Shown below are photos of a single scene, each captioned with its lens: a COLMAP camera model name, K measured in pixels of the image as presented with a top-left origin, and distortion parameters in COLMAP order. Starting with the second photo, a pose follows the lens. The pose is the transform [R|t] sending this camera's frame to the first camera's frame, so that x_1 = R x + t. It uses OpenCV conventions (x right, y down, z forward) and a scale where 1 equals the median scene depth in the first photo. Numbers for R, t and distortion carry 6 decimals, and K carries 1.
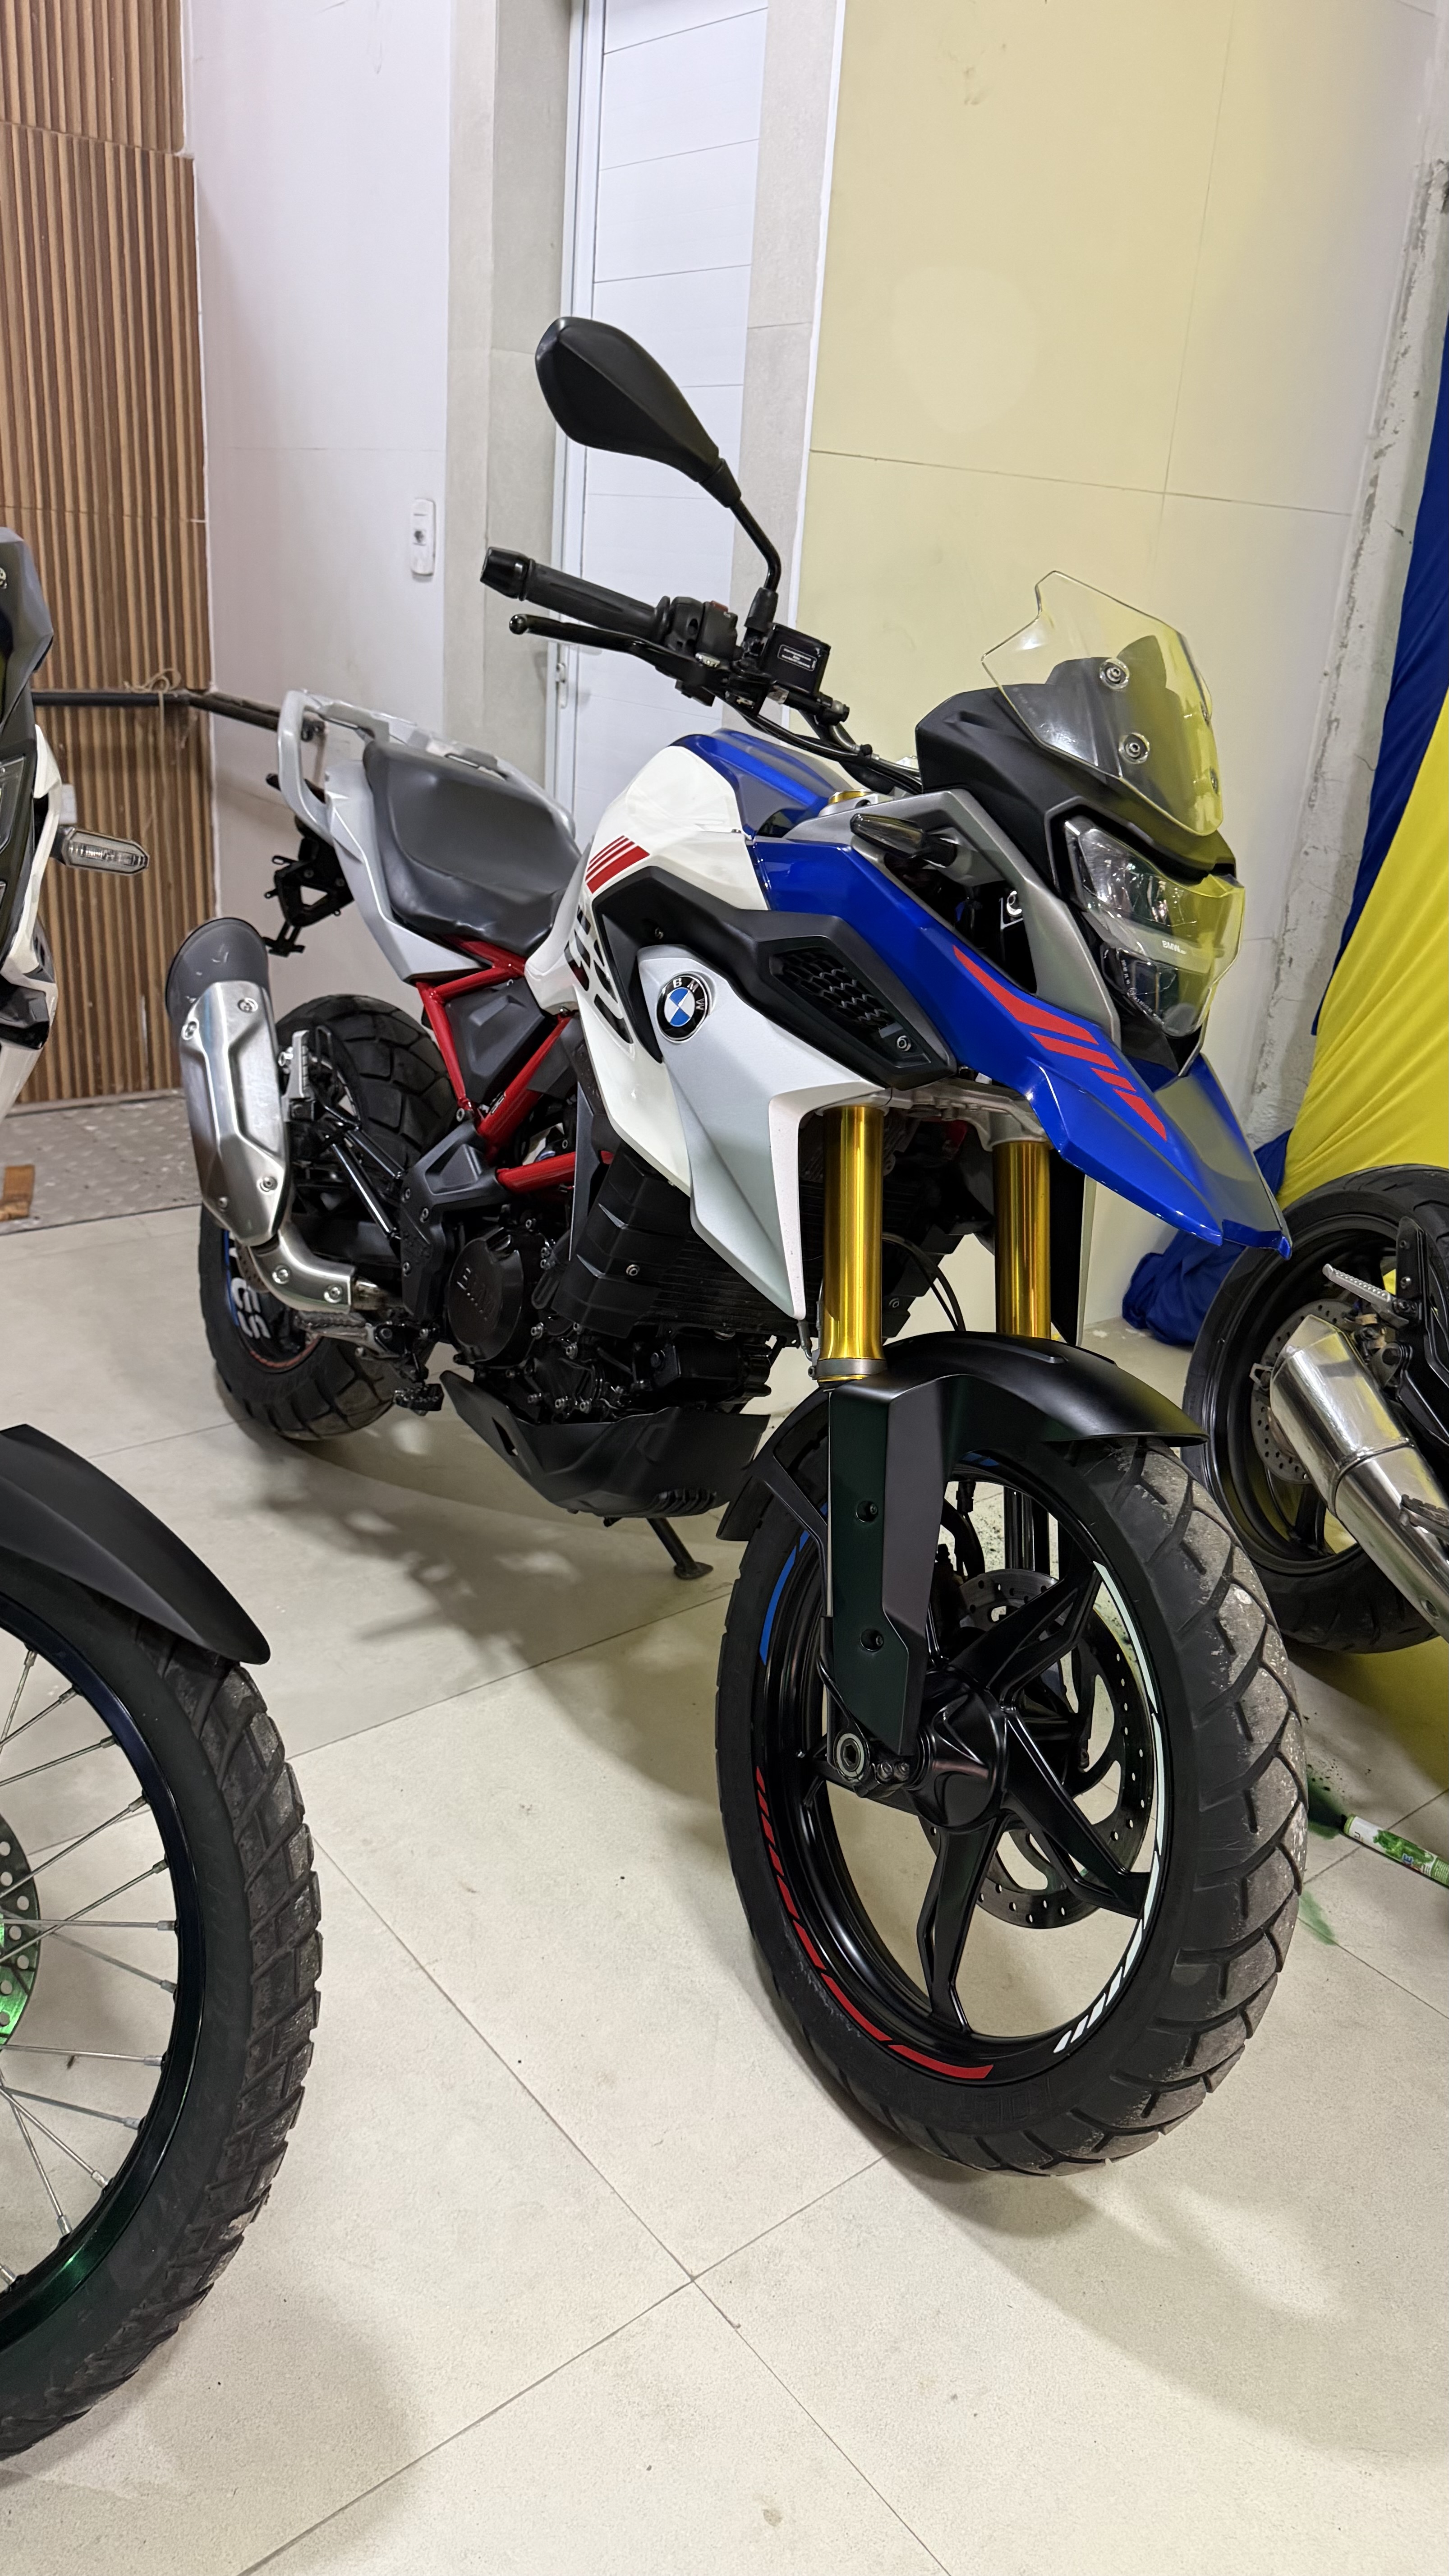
lens RADIAL K [[1915.0, 0, 711.0], [0, 1915.0, 1296.7], [0, 0, 1]] dist [0.058205, -0.048220]
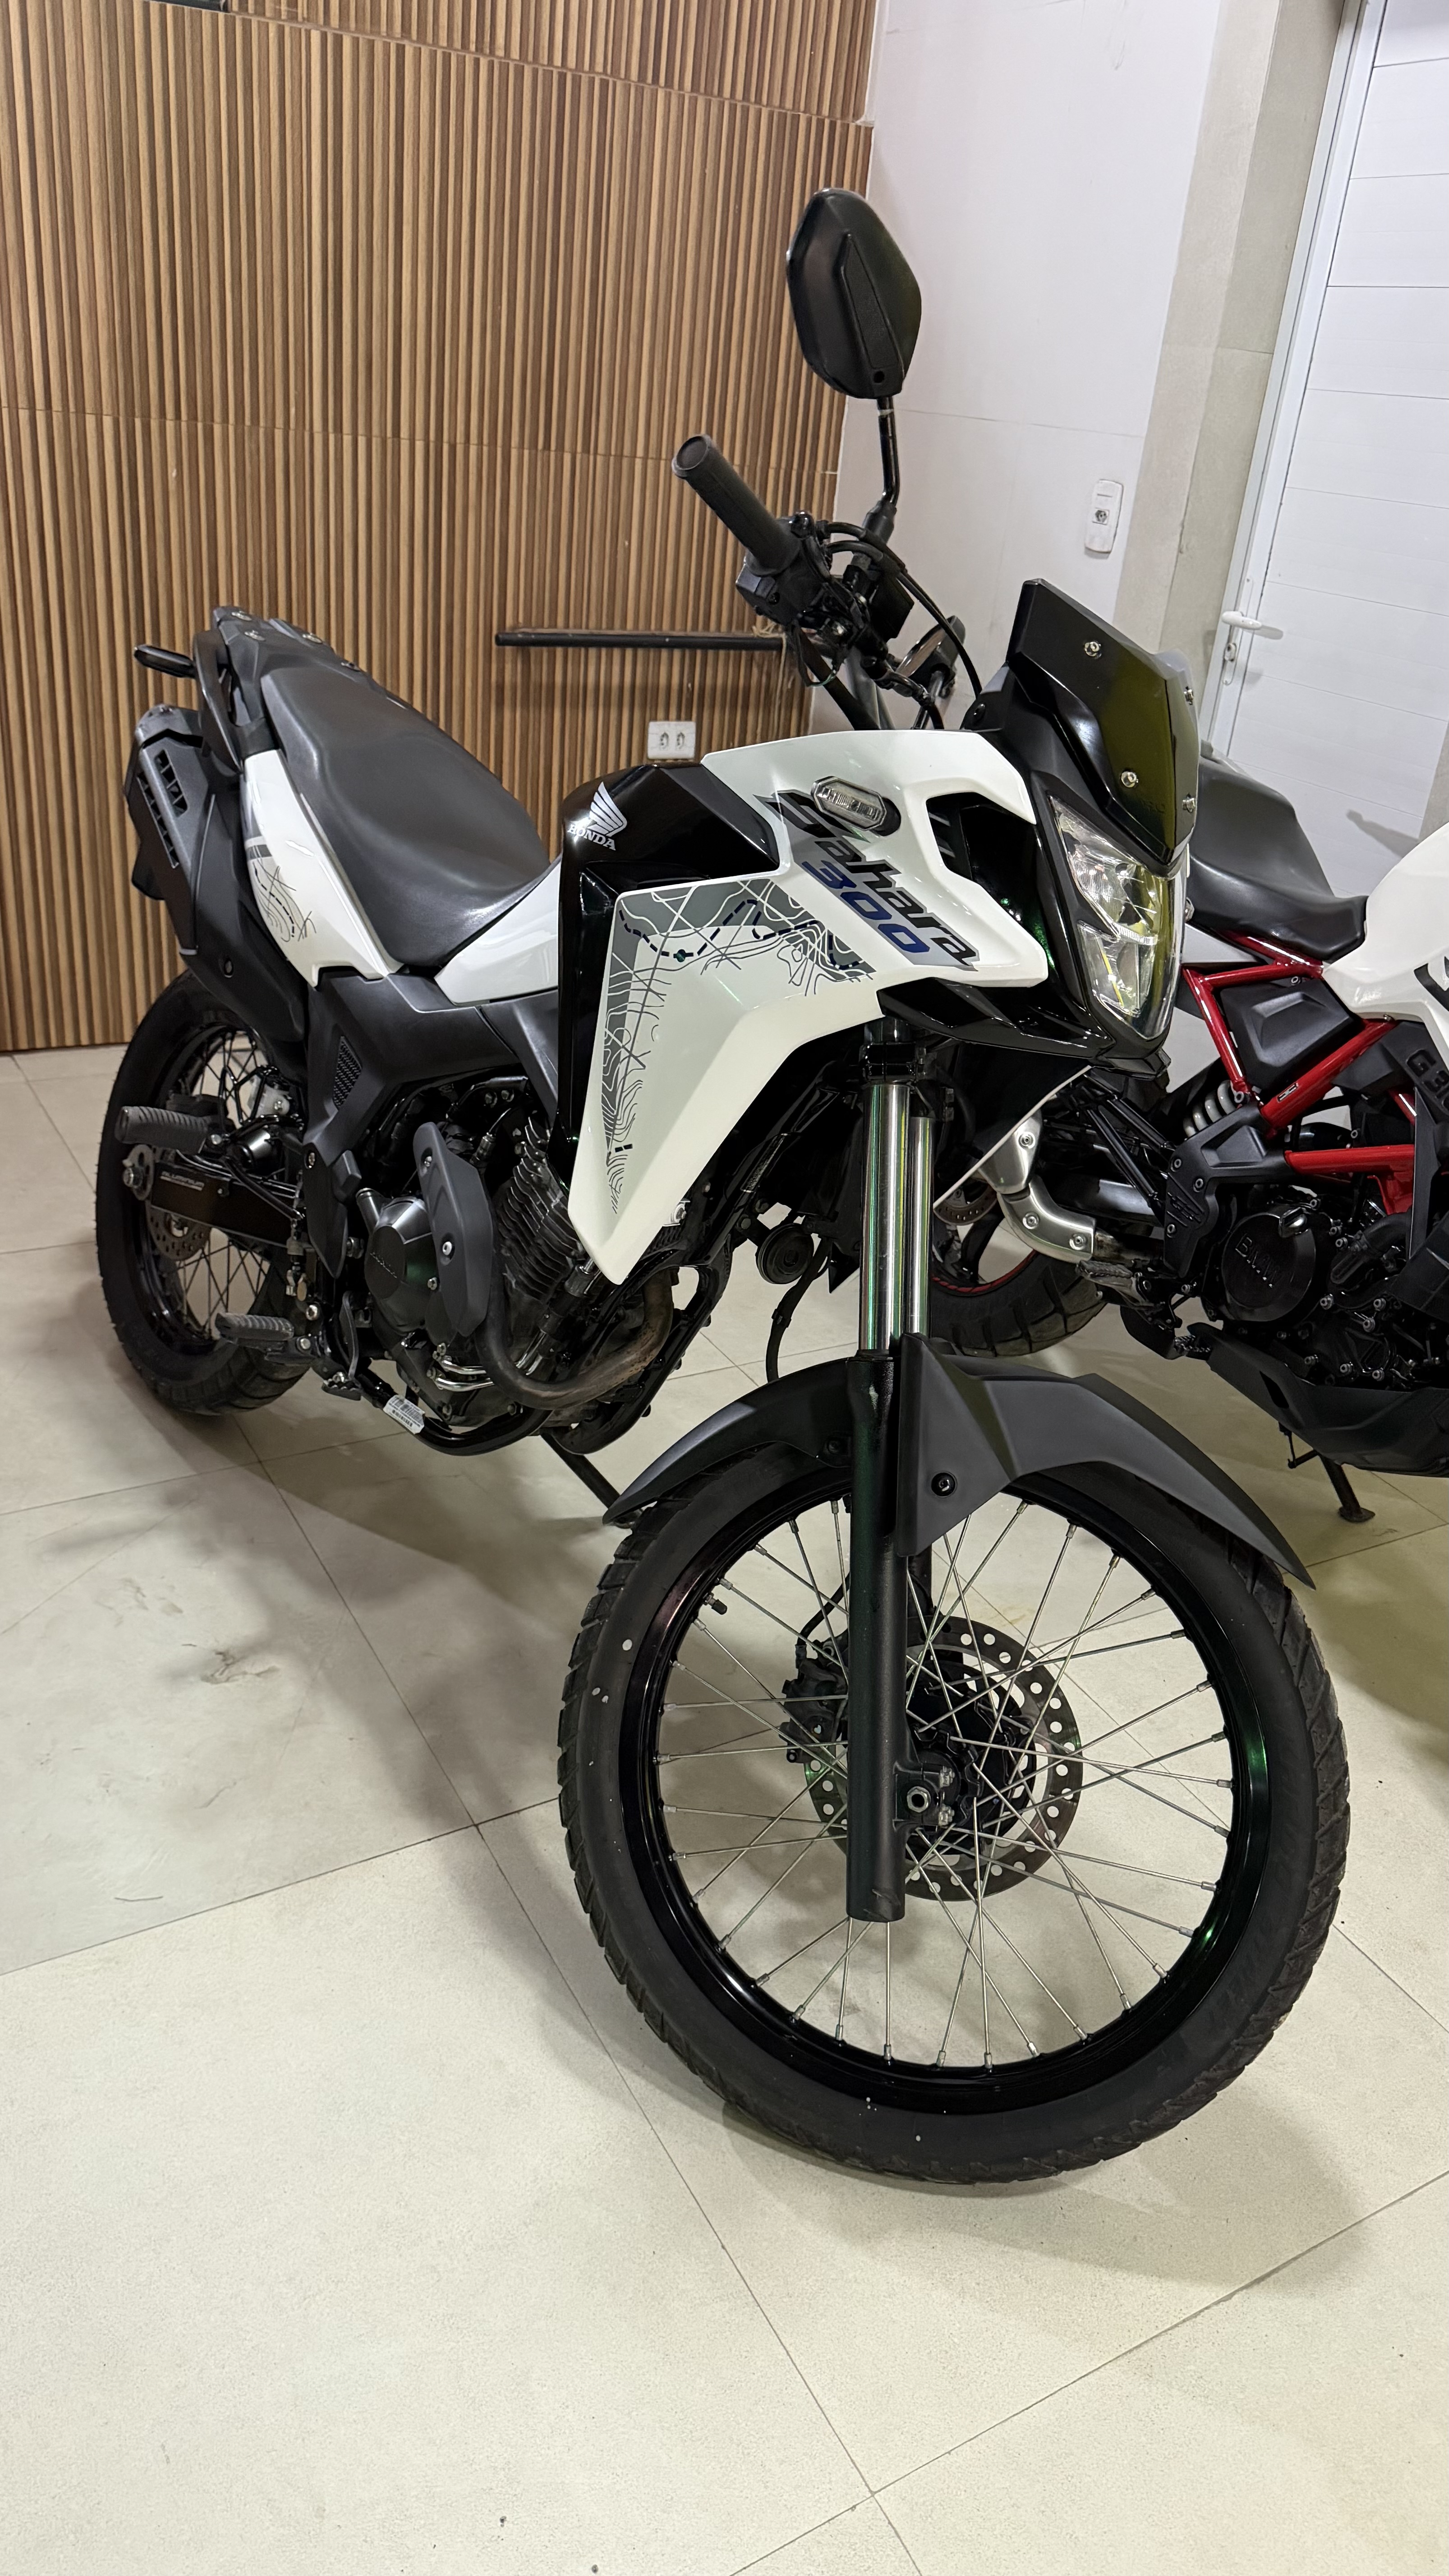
lens RADIAL K [[1915.0, 0, 724.4], [0, 1915.0, 1305.5], [0, 0, 1]] dist [0.058205, -0.048220]
pose [[0.987729, 0.088594, -0.128614, -0.280416], [-0.080237, 0.994400, 0.068777, -0.028130], [0.133987, -0.057613, 0.989307, -0.165000]]
